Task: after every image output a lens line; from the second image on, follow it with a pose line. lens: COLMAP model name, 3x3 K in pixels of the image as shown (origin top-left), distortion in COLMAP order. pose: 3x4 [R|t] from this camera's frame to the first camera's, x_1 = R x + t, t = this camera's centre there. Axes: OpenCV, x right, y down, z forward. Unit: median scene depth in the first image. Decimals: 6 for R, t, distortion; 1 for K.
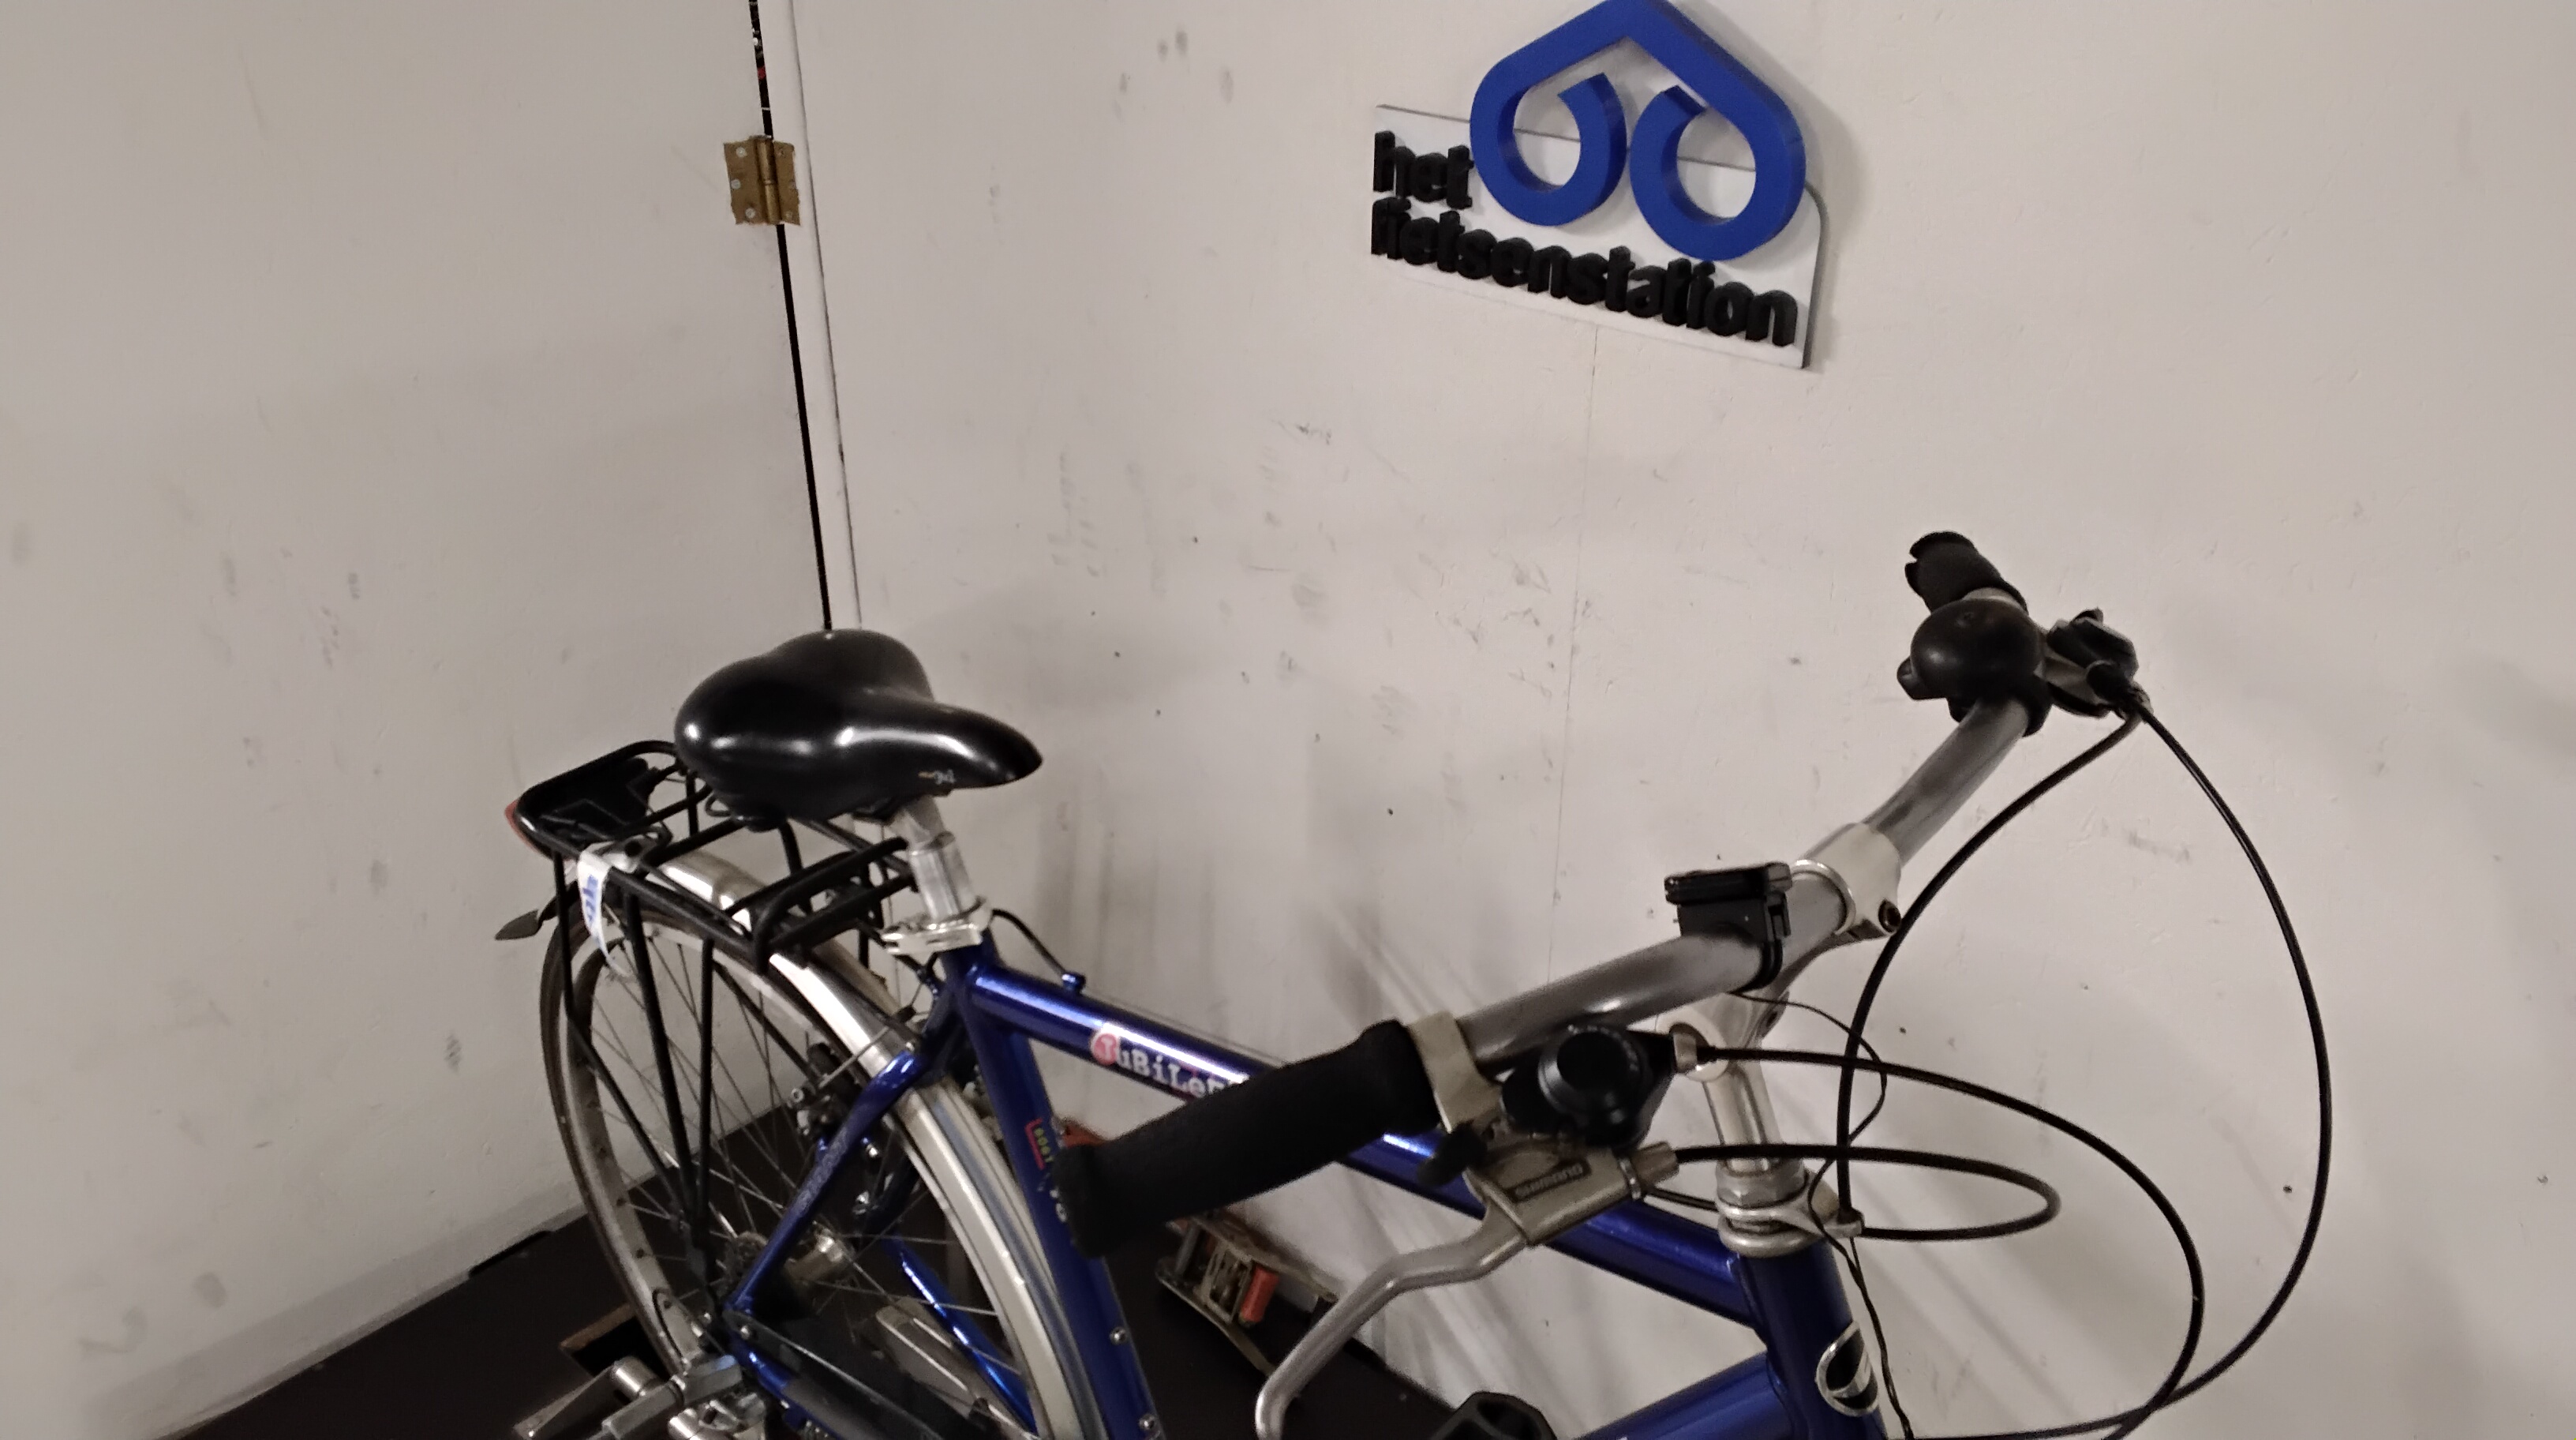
lens RADIAL K [[2037.6, 0, 1300.1], [0, 2037.6, 722.9], [0, 0, 1]] dist [0.149171, -0.254637]
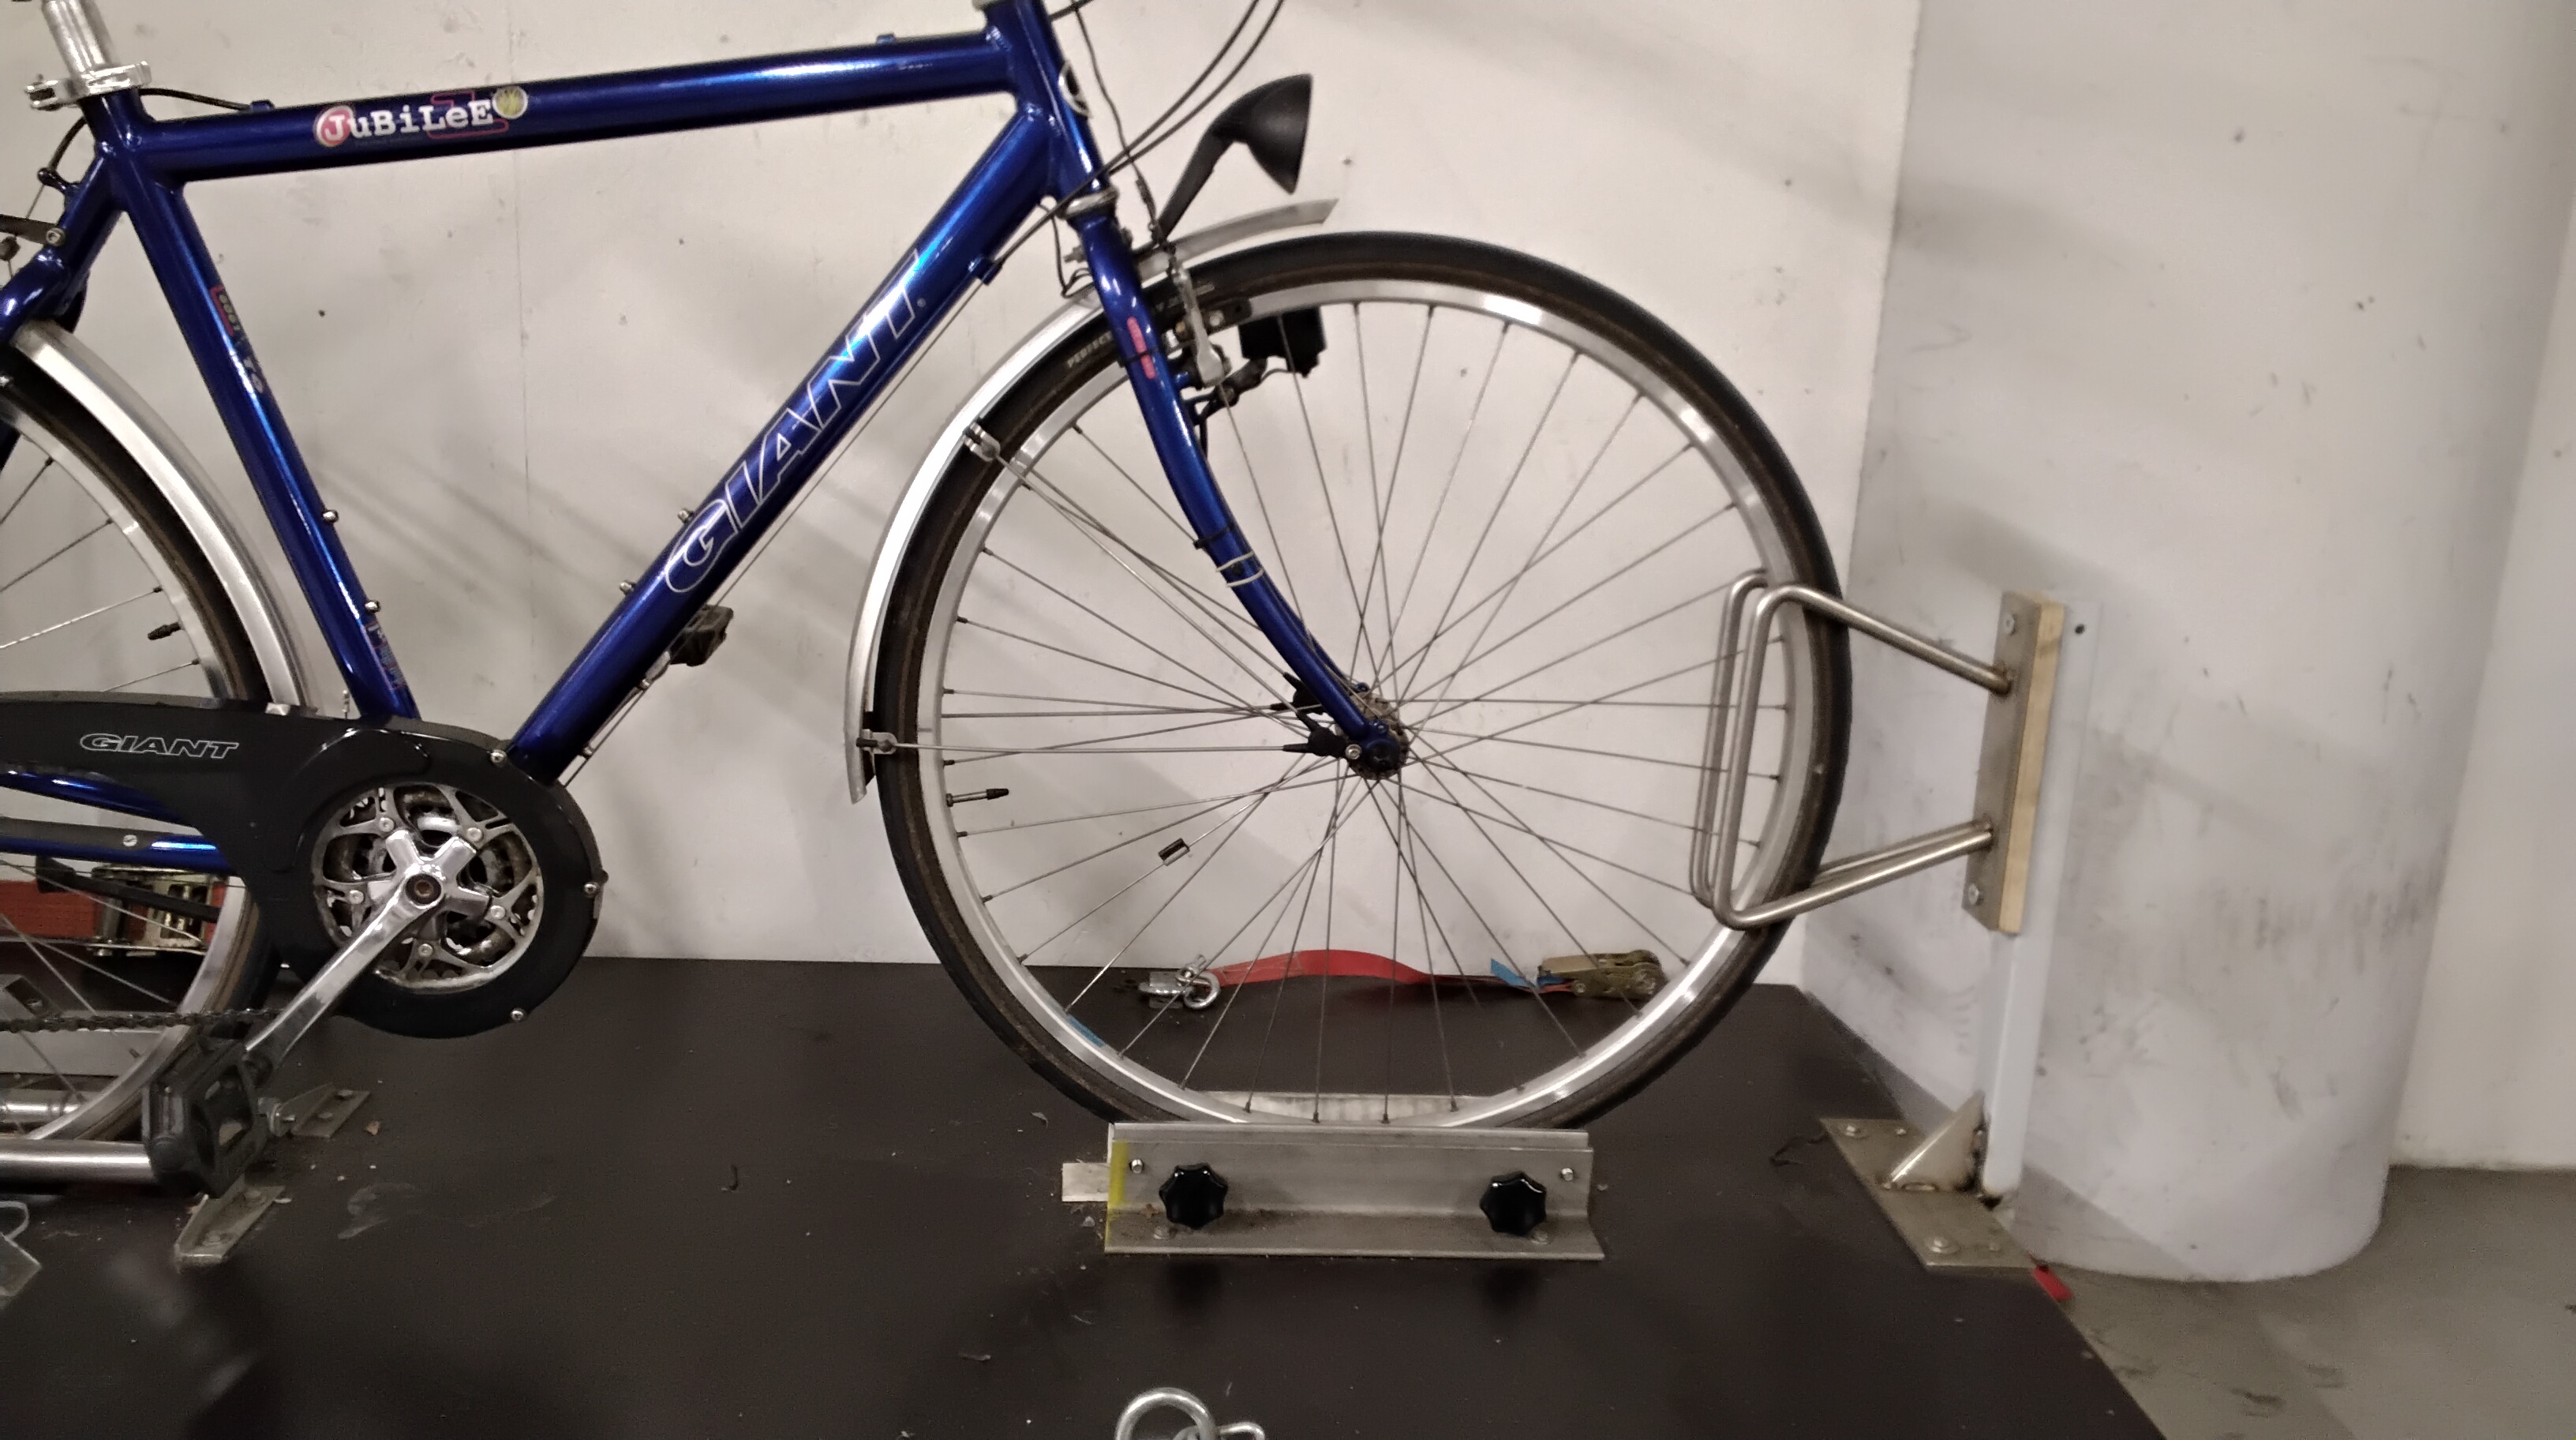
lens RADIAL K [[2058.1, 0, 1296.8], [0, 2058.1, 736.6], [0, 0, 1]] dist [0.092472, -0.133899]
pose [[0.702363, -0.136754, 0.698559, -0.451024], [0.277208, 0.956445, -0.091479, 0.576213], [-0.655624, 0.257897, 0.709680, -0.030016]]
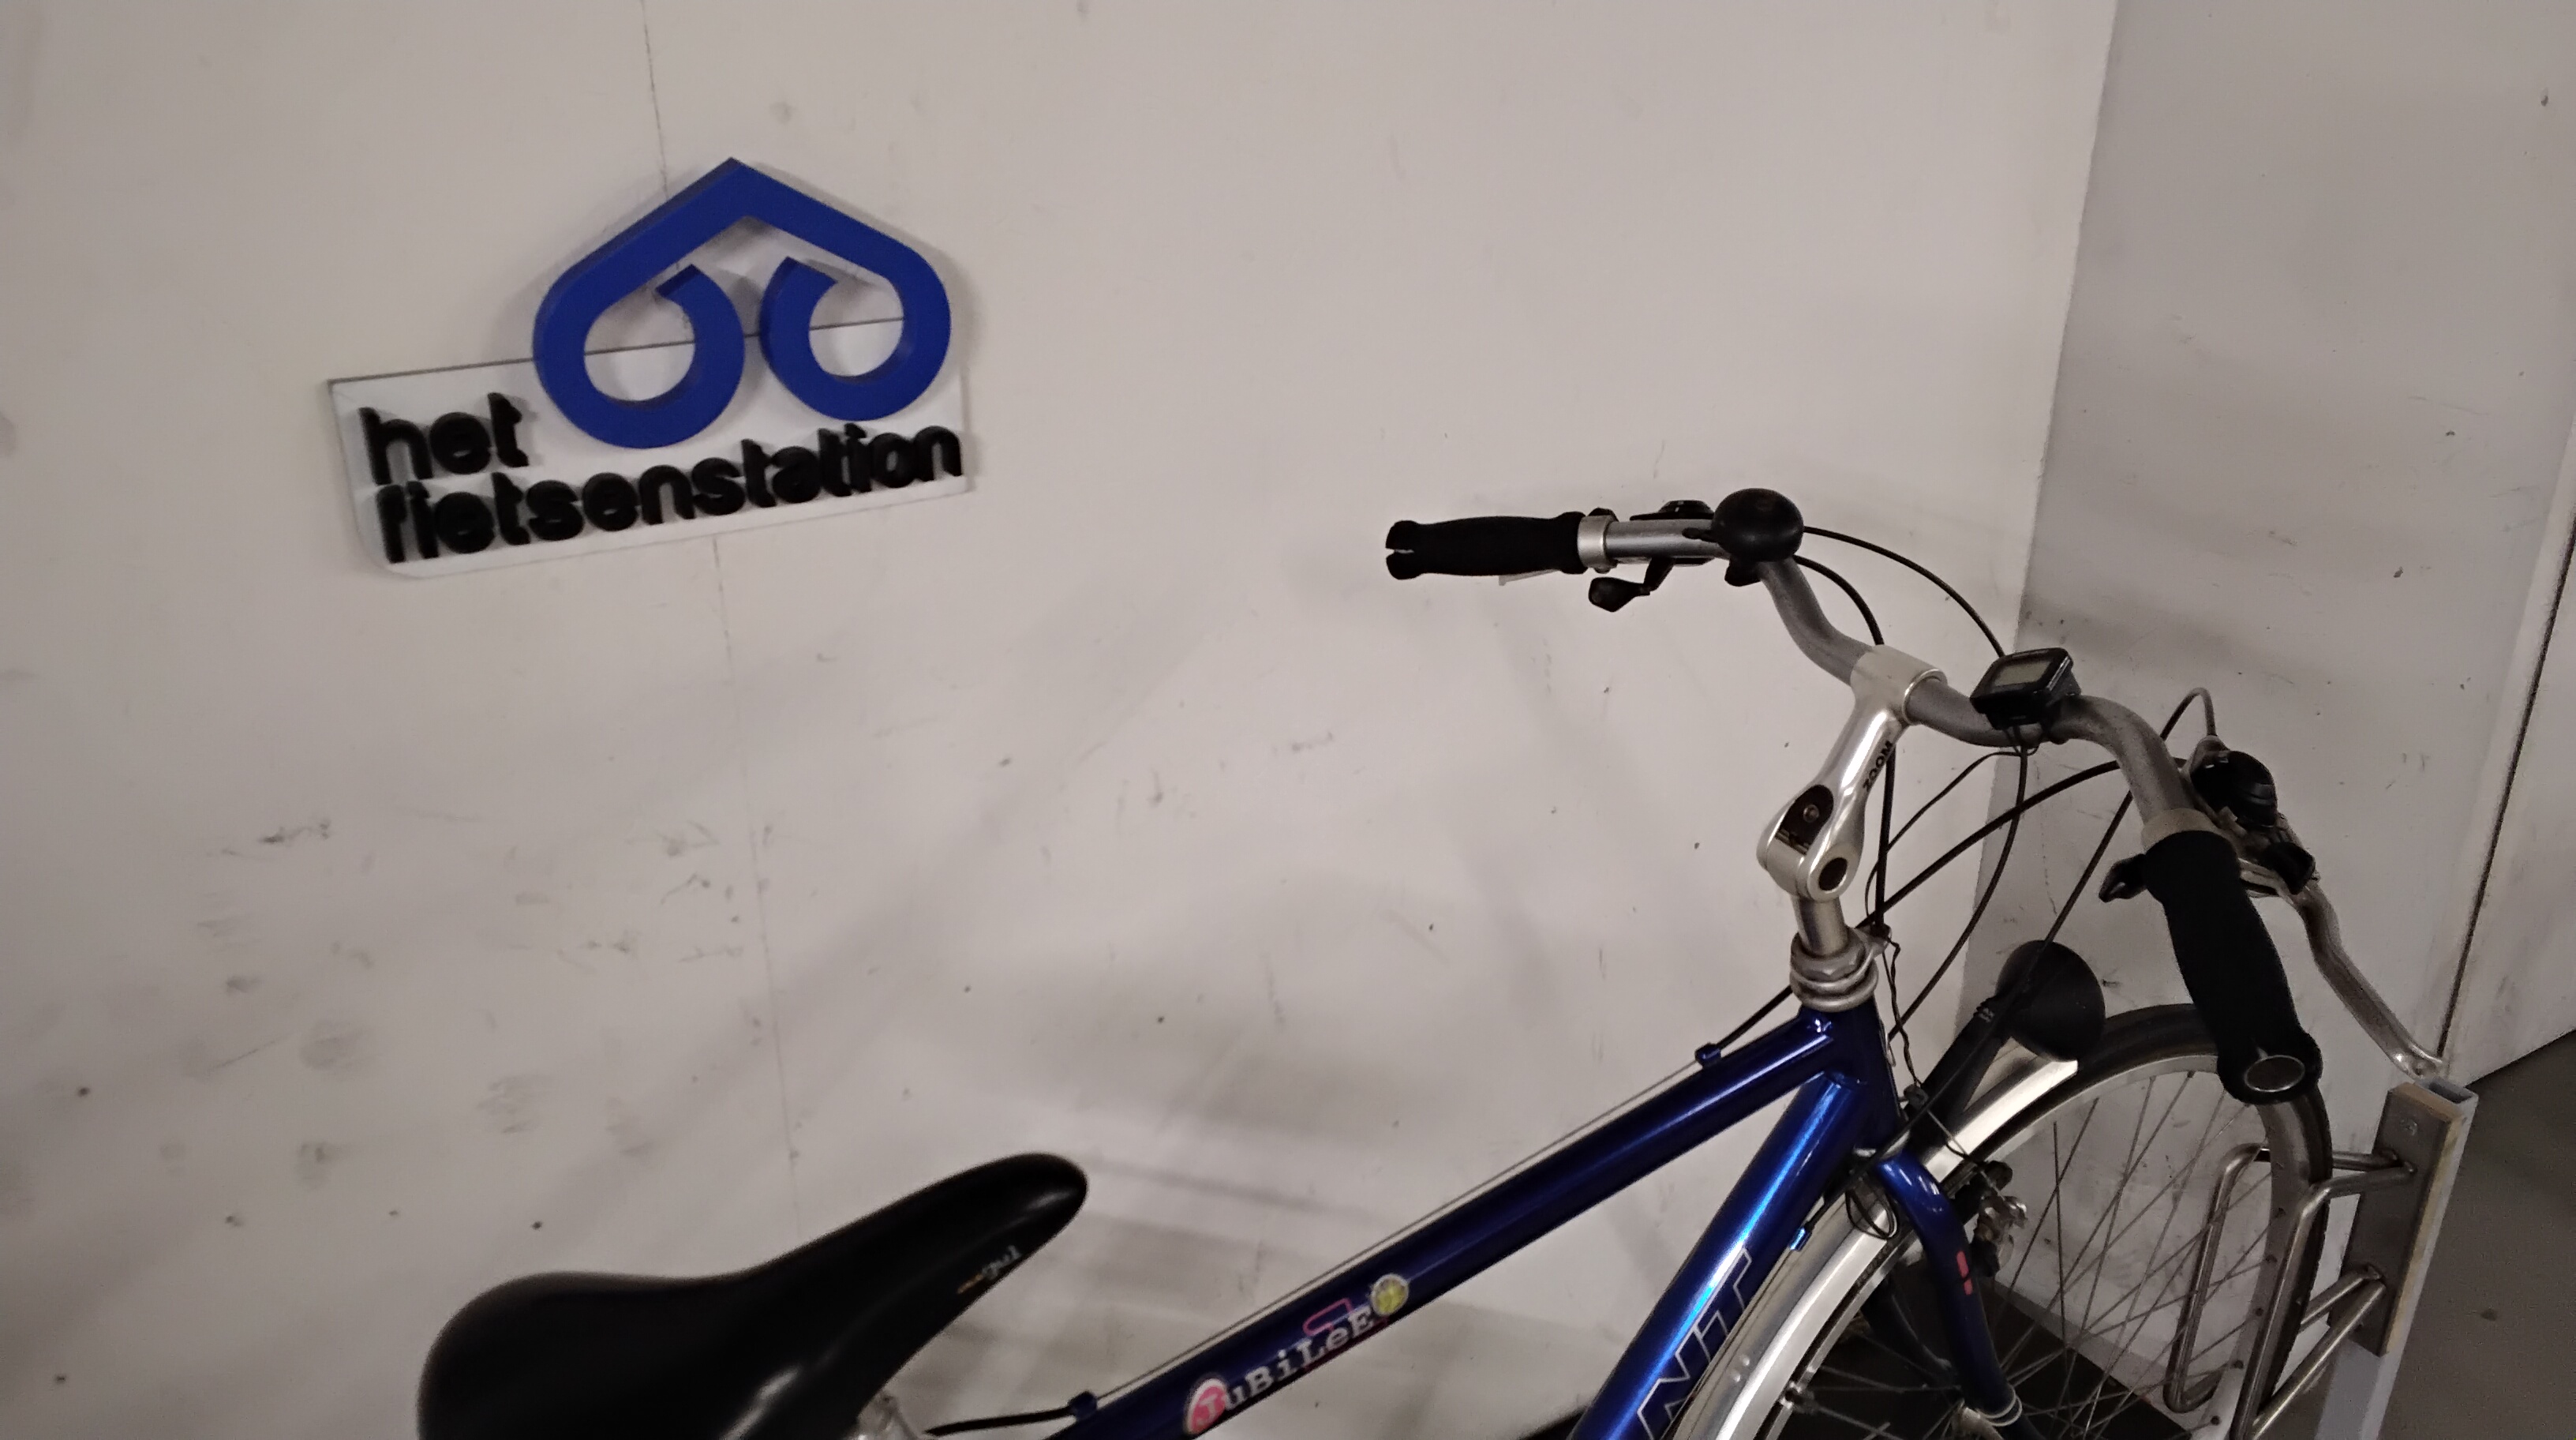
lens RADIAL K [[2027.7, 0, 1295.6], [0, 2027.7, 730.5], [0, 0, 1]] dist [0.125905, -0.186346]
pose [[0.289606, -0.398714, 0.870146, -0.576362], [0.438870, 0.863224, 0.249475, -0.226097], [-0.850600, 0.309632, 0.424979, 0.423618]]
